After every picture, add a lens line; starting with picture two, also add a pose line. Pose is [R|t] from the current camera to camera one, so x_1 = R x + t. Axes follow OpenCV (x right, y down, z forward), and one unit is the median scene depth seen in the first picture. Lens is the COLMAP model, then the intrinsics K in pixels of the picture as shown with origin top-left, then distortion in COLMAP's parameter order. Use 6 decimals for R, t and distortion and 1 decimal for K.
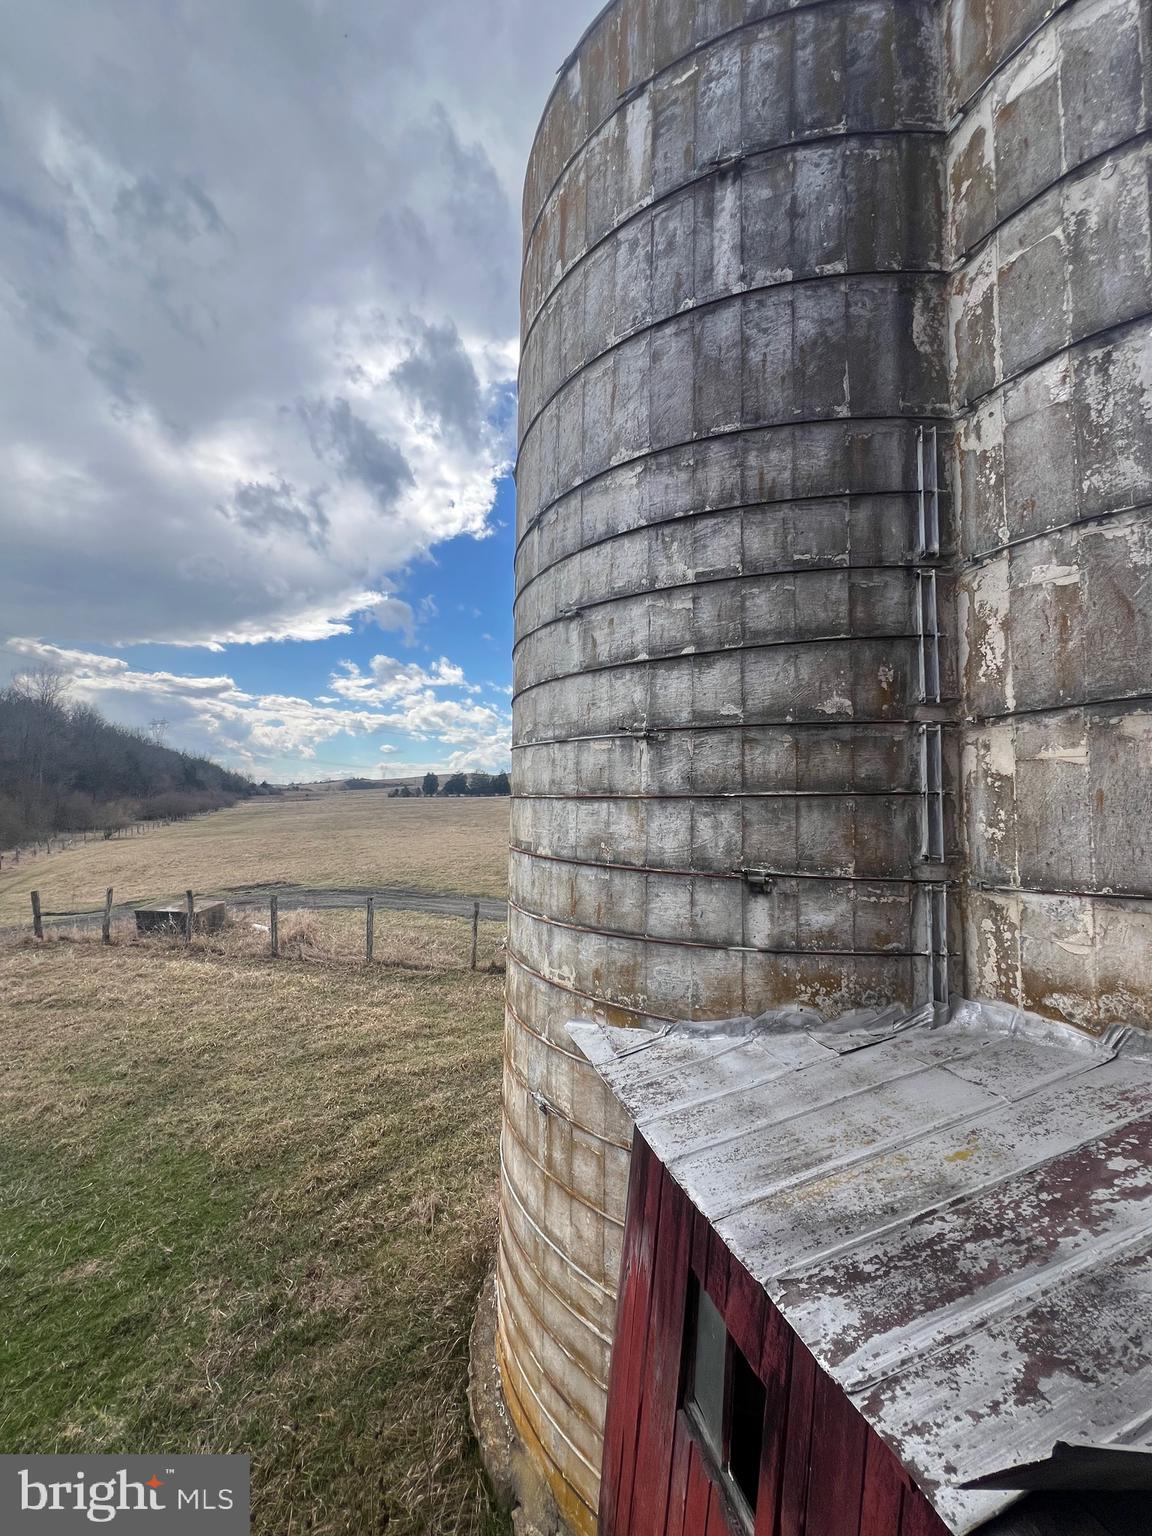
lens RADIAL K [[625.4, 0, 576.0], [0, 625.4, 768.0], [0, 0, 1]] dist [0.002576, -0.000180]
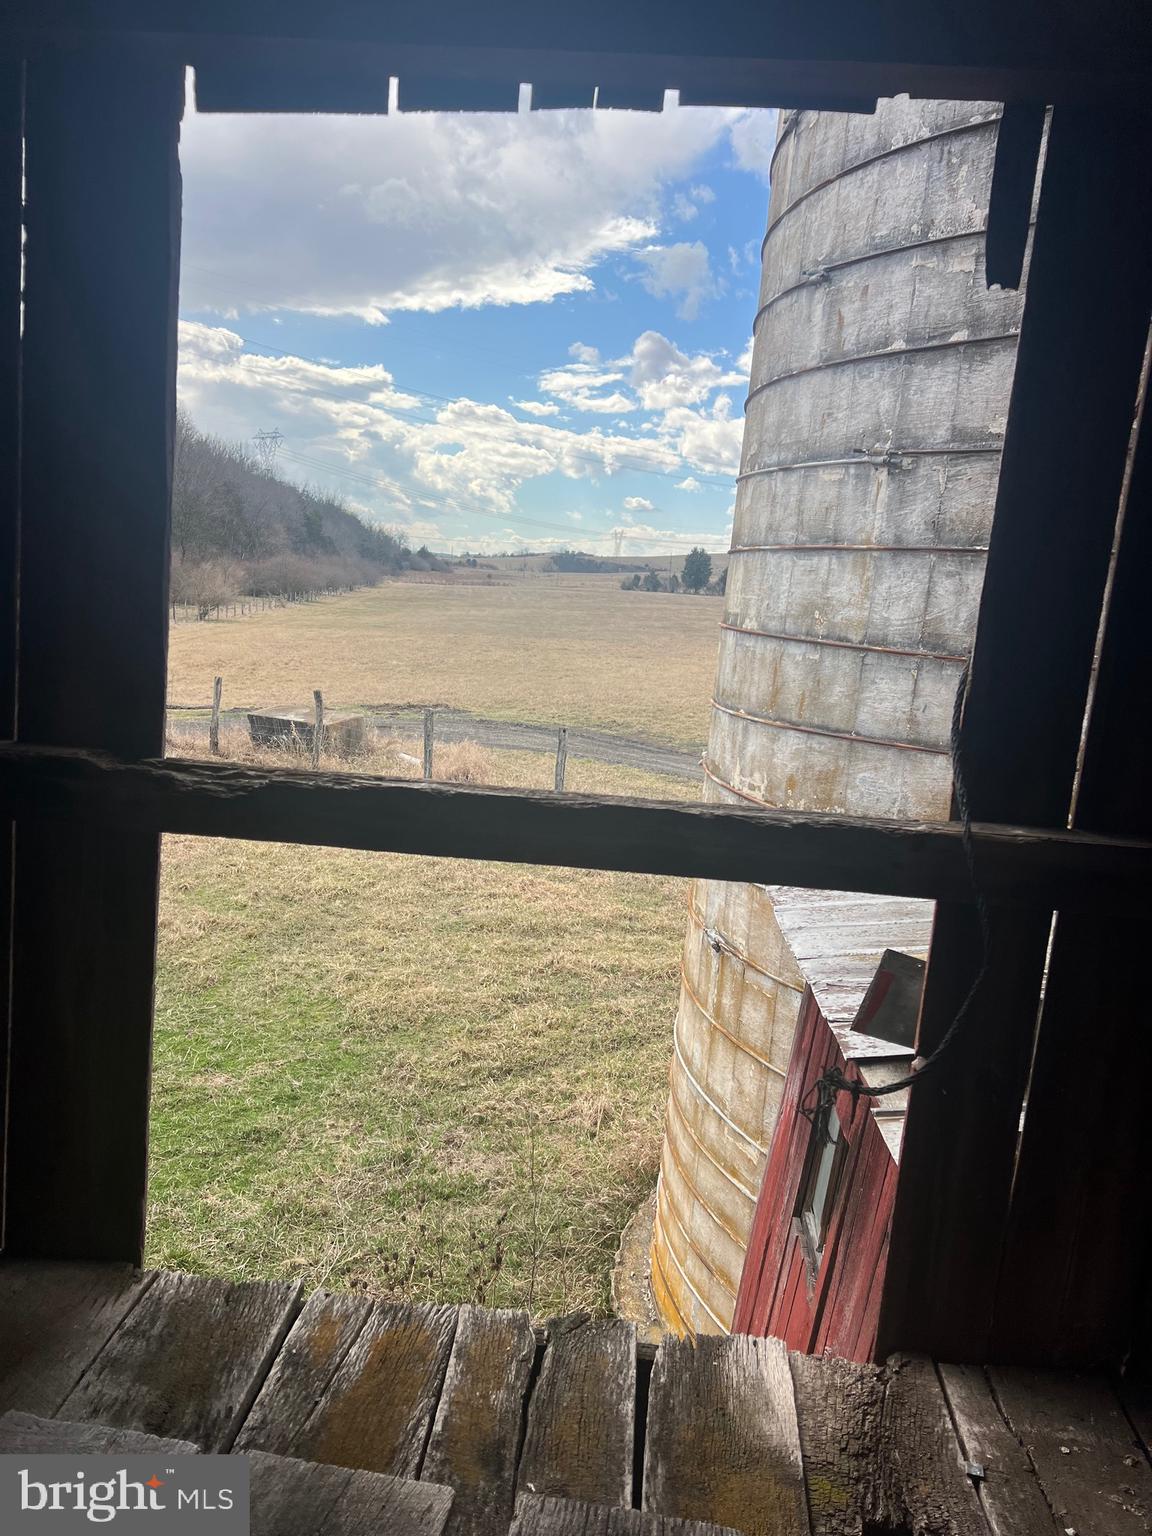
lens RADIAL K [[1178.9, 0, 575.0], [0, 1178.9, 794.5], [0, 0, 1]] dist [0.071806, -0.087546]
pose [[0.941265, 0.123817, -0.314149, 0.225588], [-0.057394, 0.975474, 0.212501, 0.046479], [0.332755, -0.181990, 0.925286, -0.411689]]
